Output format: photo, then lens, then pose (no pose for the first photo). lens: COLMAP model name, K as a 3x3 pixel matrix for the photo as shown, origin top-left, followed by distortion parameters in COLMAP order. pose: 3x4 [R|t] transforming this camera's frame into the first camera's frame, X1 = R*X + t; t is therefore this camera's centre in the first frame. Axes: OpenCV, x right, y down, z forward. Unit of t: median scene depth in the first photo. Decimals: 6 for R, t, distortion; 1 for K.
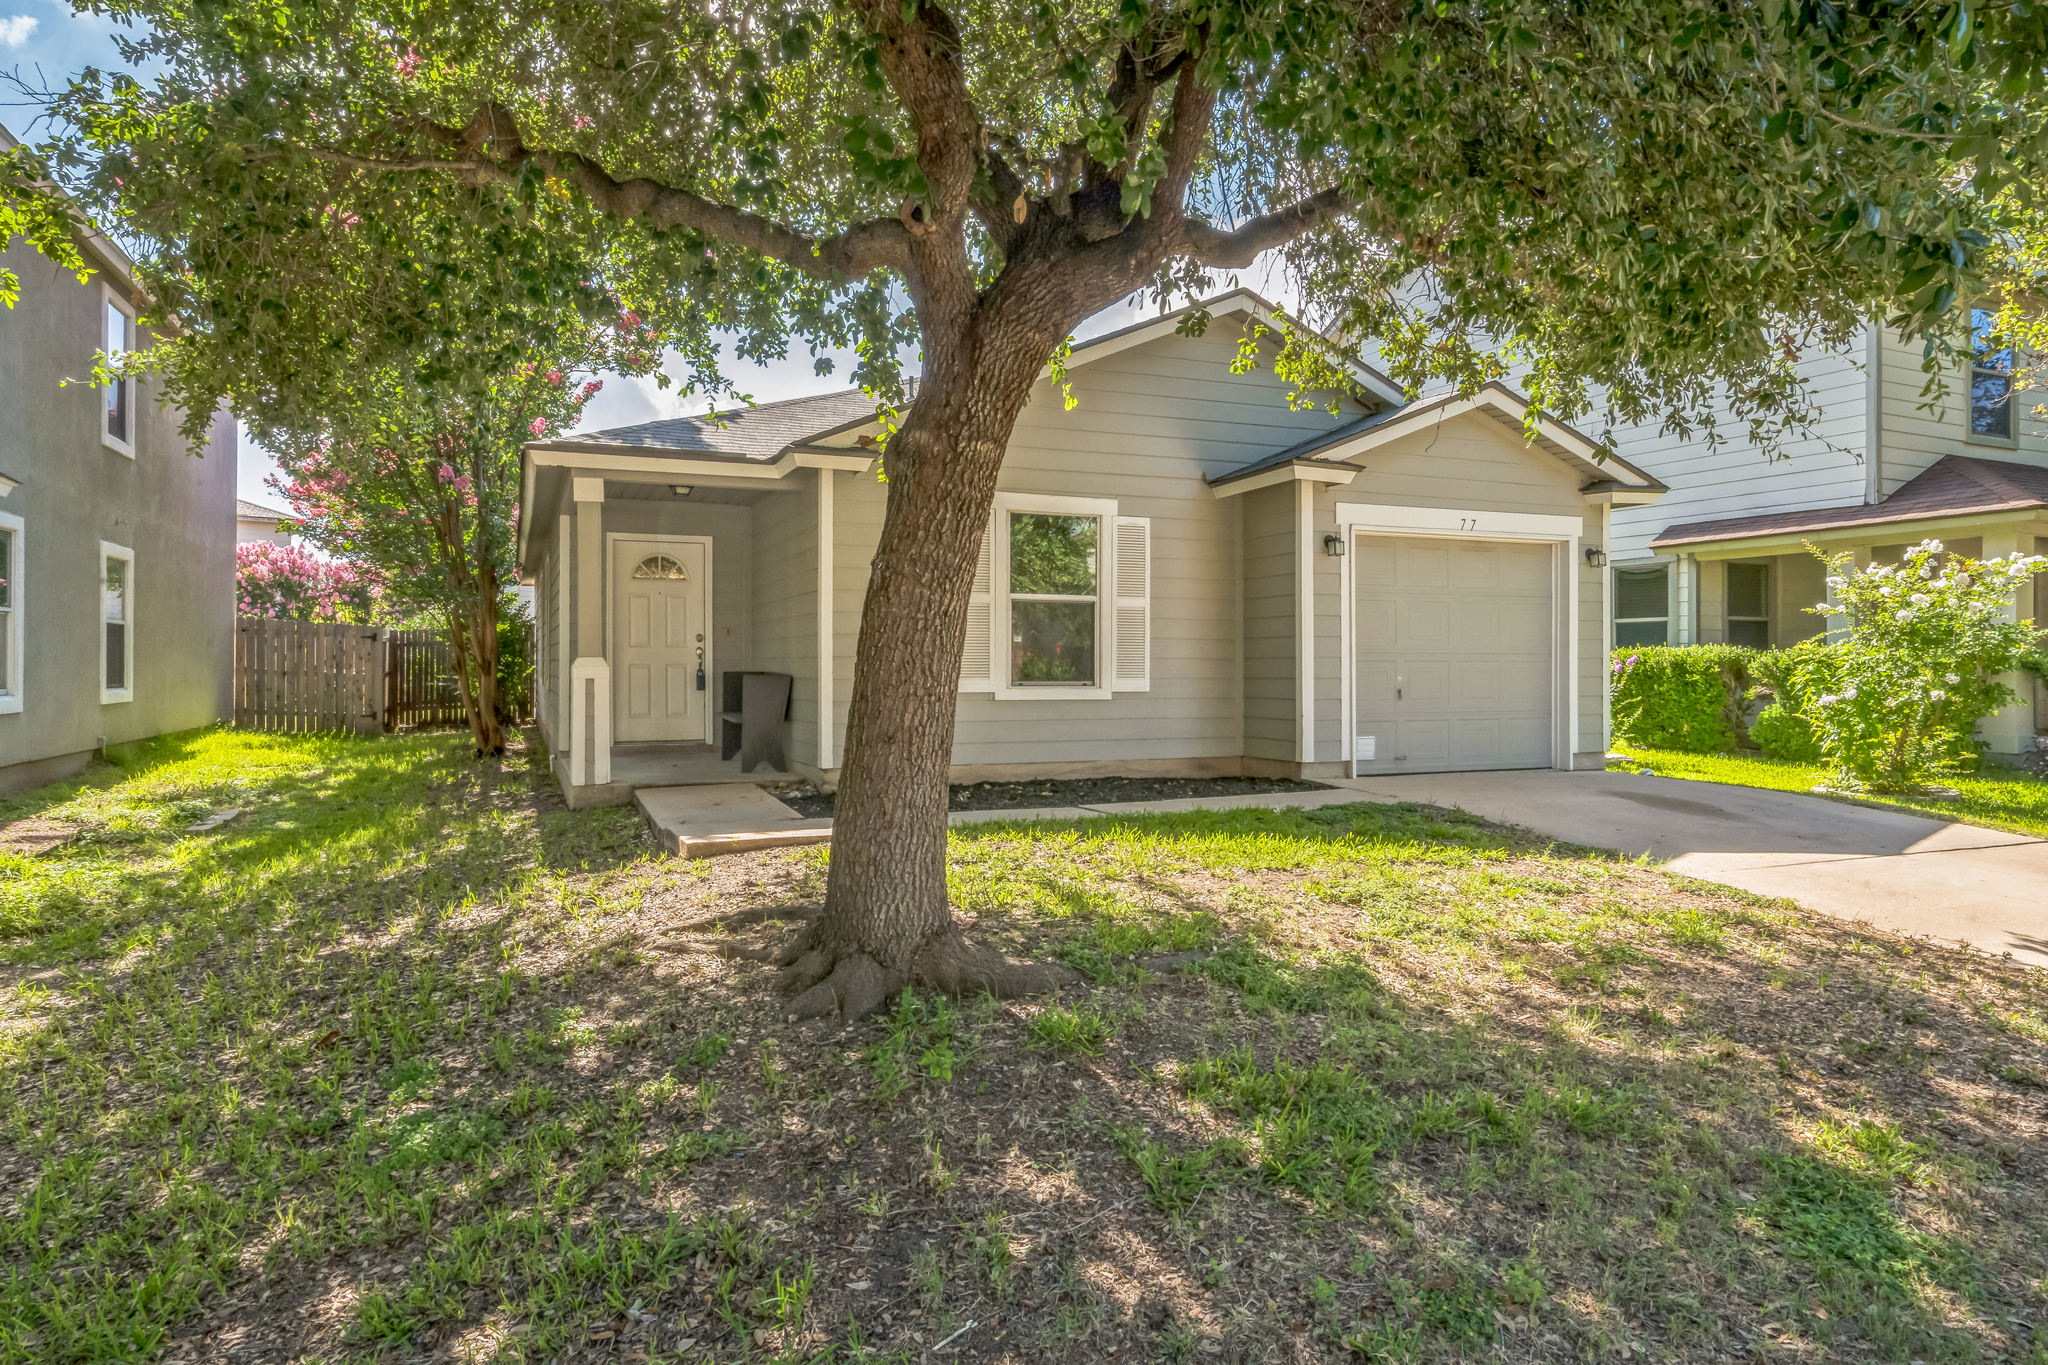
lens RADIAL K [[1237.4, 0, 1025.5], [0, 1237.4, 666.3], [0, 0, 1]] dist [0.004401, 0.000609]
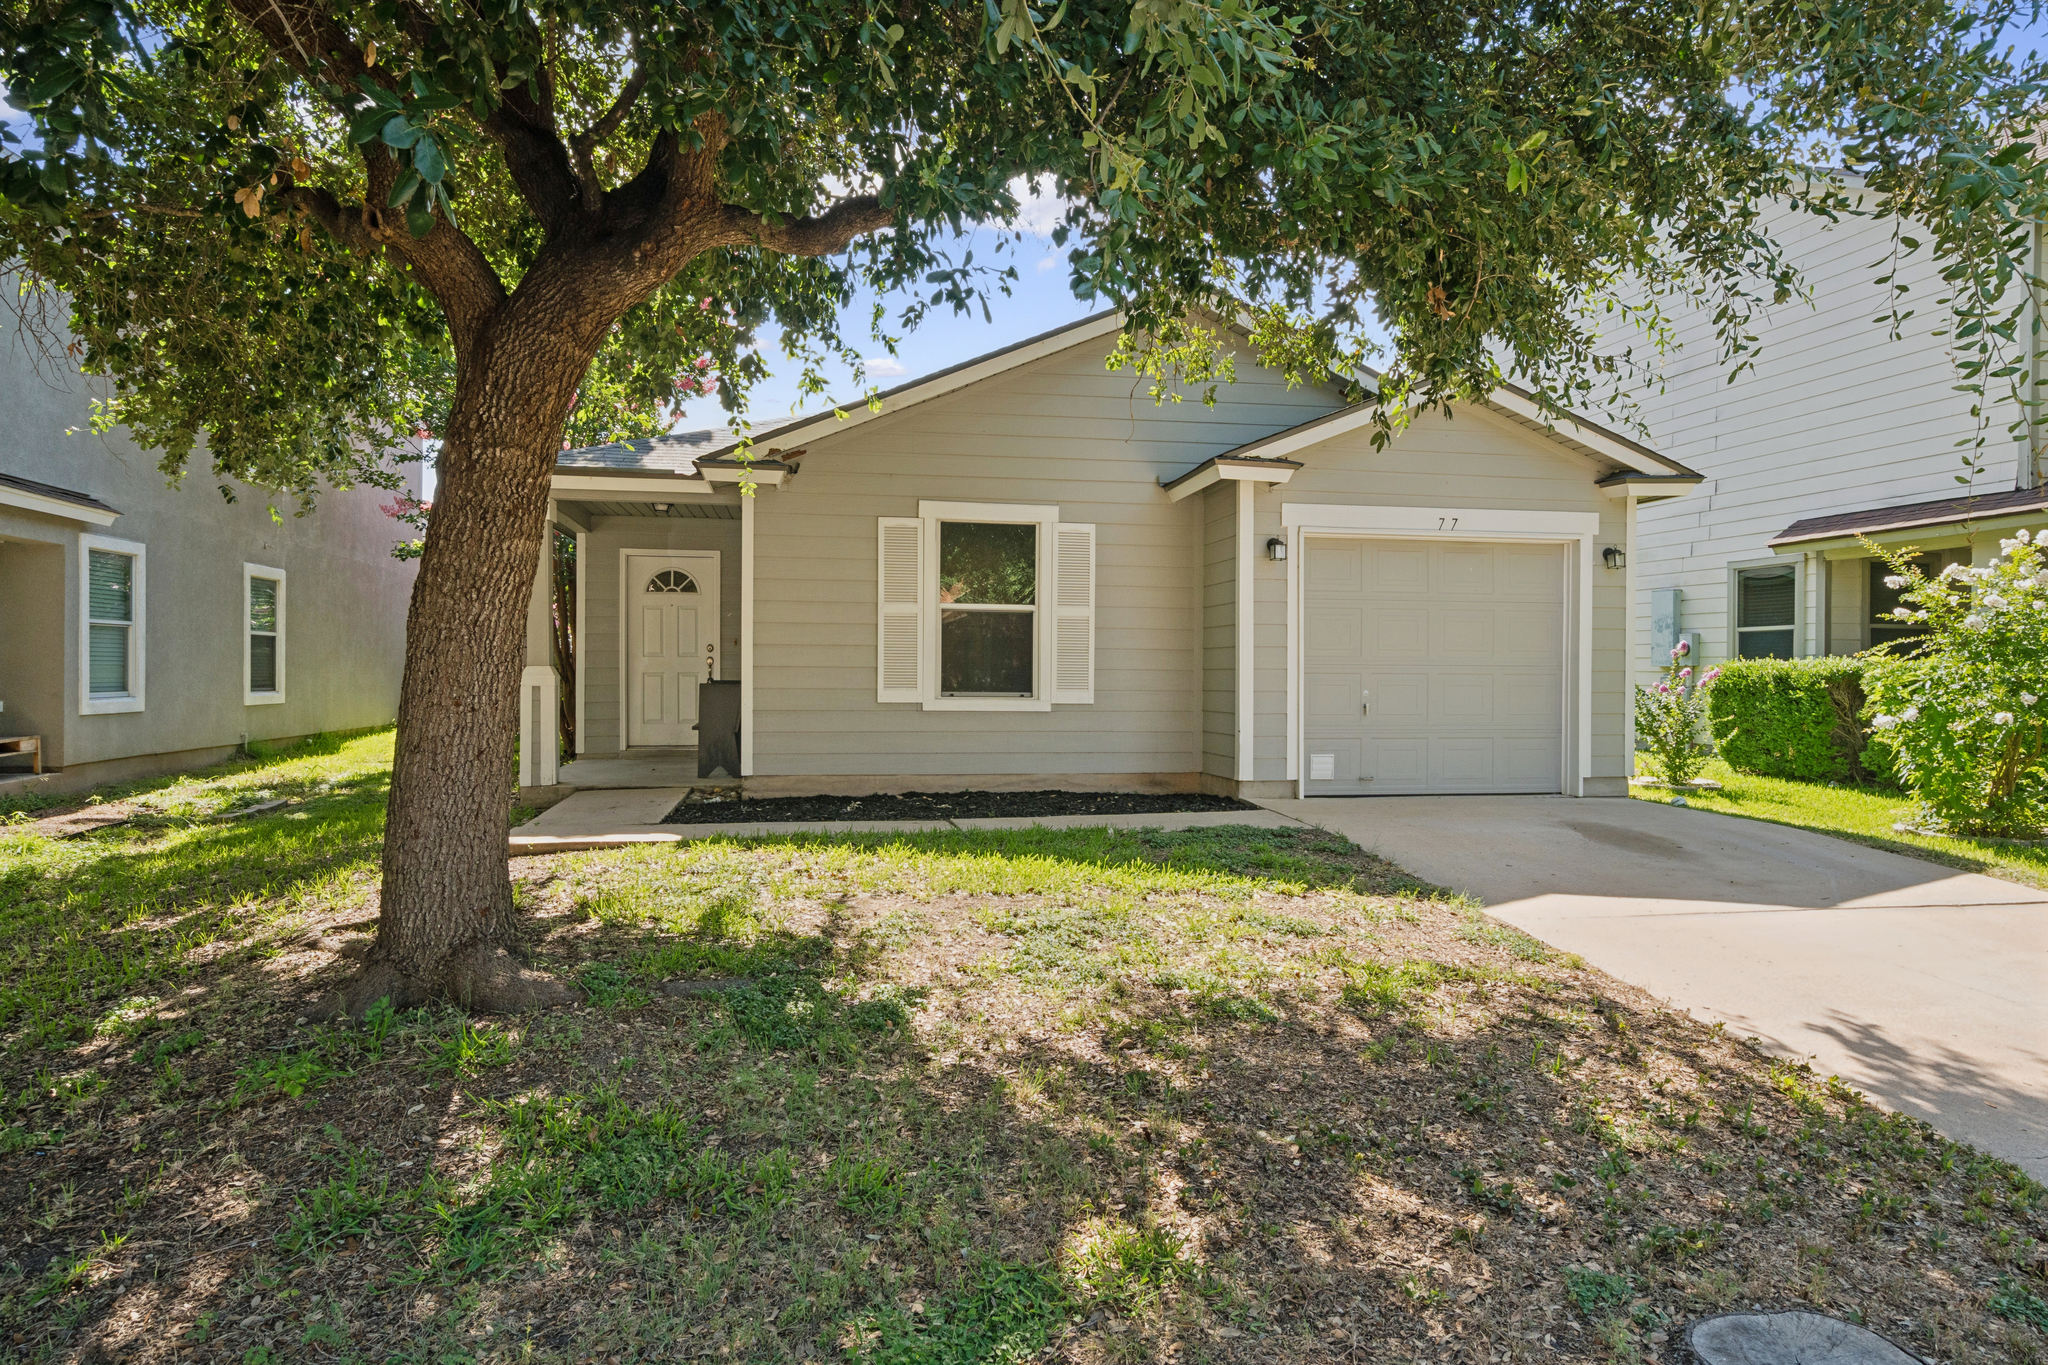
lens RADIAL K [[1216.0, 0, 1024.0], [0, 1216.0, 682.5], [0, 0, 1]] dist [0.007537, 0.001224]
pose [[0.977255, 0.006507, -0.211970, 0.251395], [-0.005489, 0.999970, 0.005389, -0.001111], [0.211999, -0.004103, 0.977261, 0.060903]]
